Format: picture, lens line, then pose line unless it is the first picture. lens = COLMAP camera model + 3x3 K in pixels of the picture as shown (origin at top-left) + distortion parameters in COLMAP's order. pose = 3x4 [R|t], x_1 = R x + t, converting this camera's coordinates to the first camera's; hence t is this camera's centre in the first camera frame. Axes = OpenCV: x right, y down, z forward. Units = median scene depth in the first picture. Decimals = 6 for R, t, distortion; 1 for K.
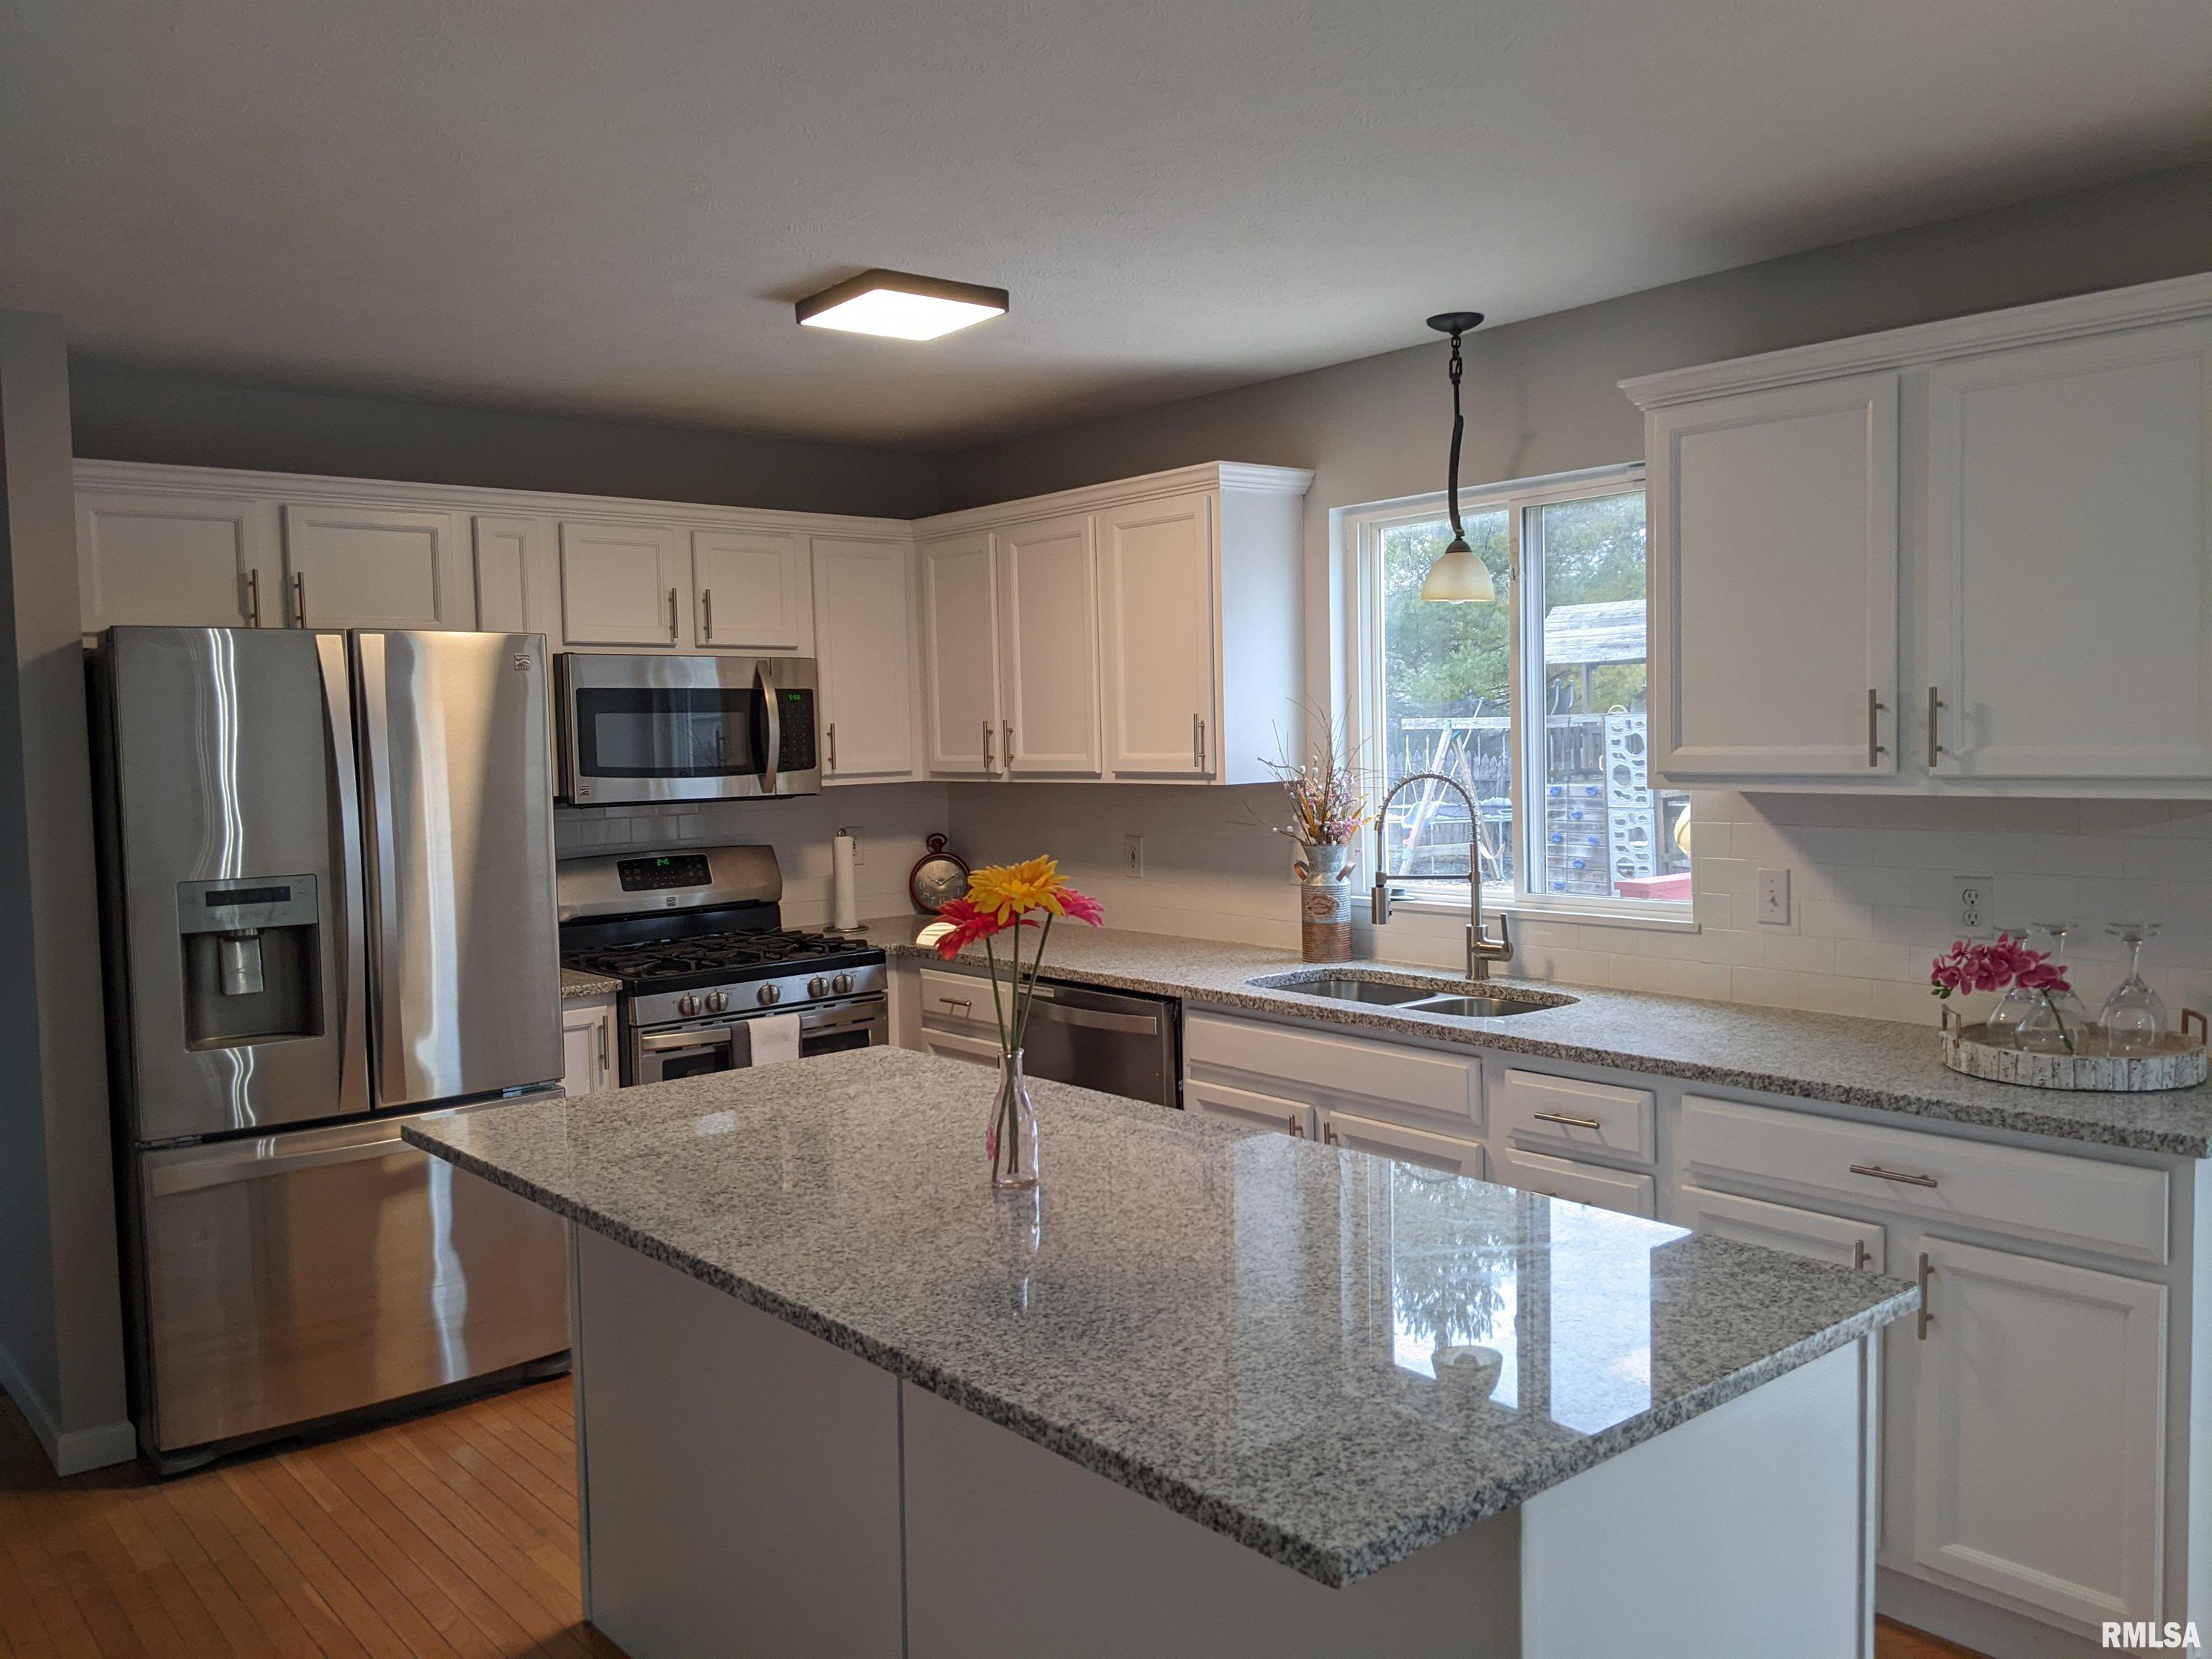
lens RADIAL K [[1748.1, 0, 1110.4], [0, 1748.1, 828.8], [0, 0, 1]] dist [0.108658, -0.209443]
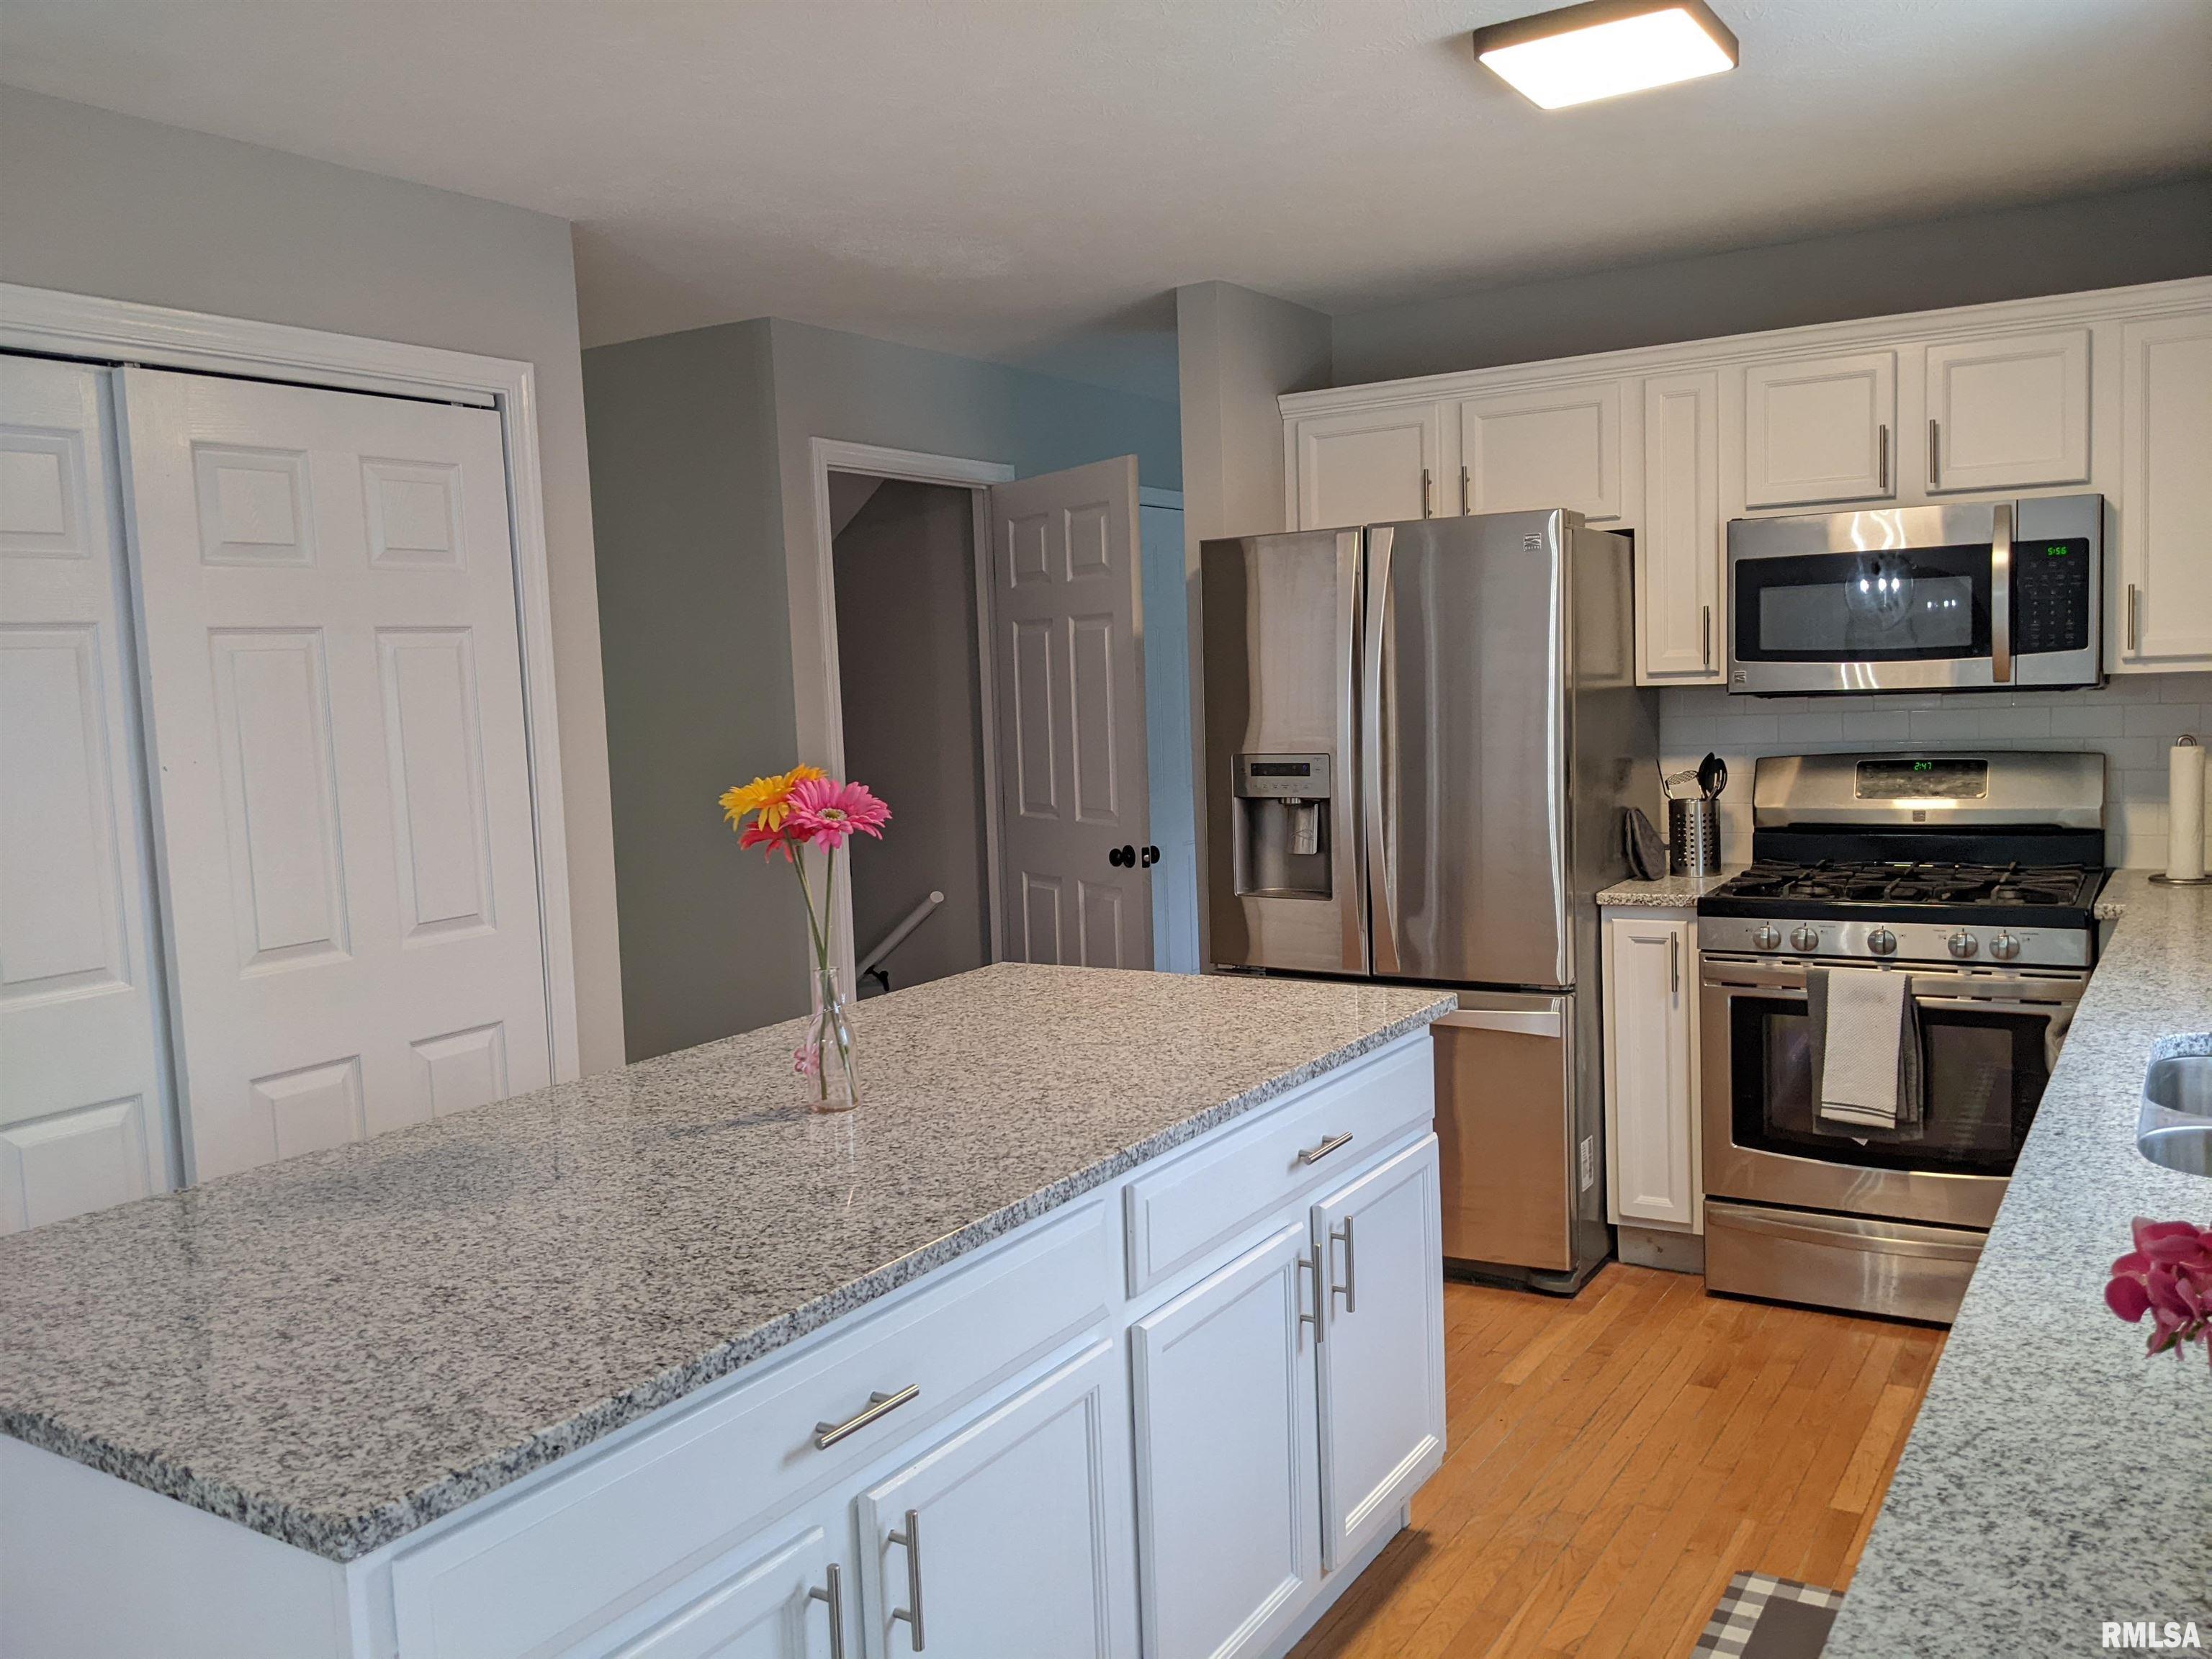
lens RADIAL K [[1761.2, 0, 1108.9], [0, 1761.2, 832.6], [0, 0, 1]] dist [0.069662, -0.130047]
pose [[0.301416, 0.094966, -0.948752, 0.464538], [-0.023310, 0.995464, 0.092236, -0.019762], [0.953208, -0.005686, 0.302262, 0.451414]]
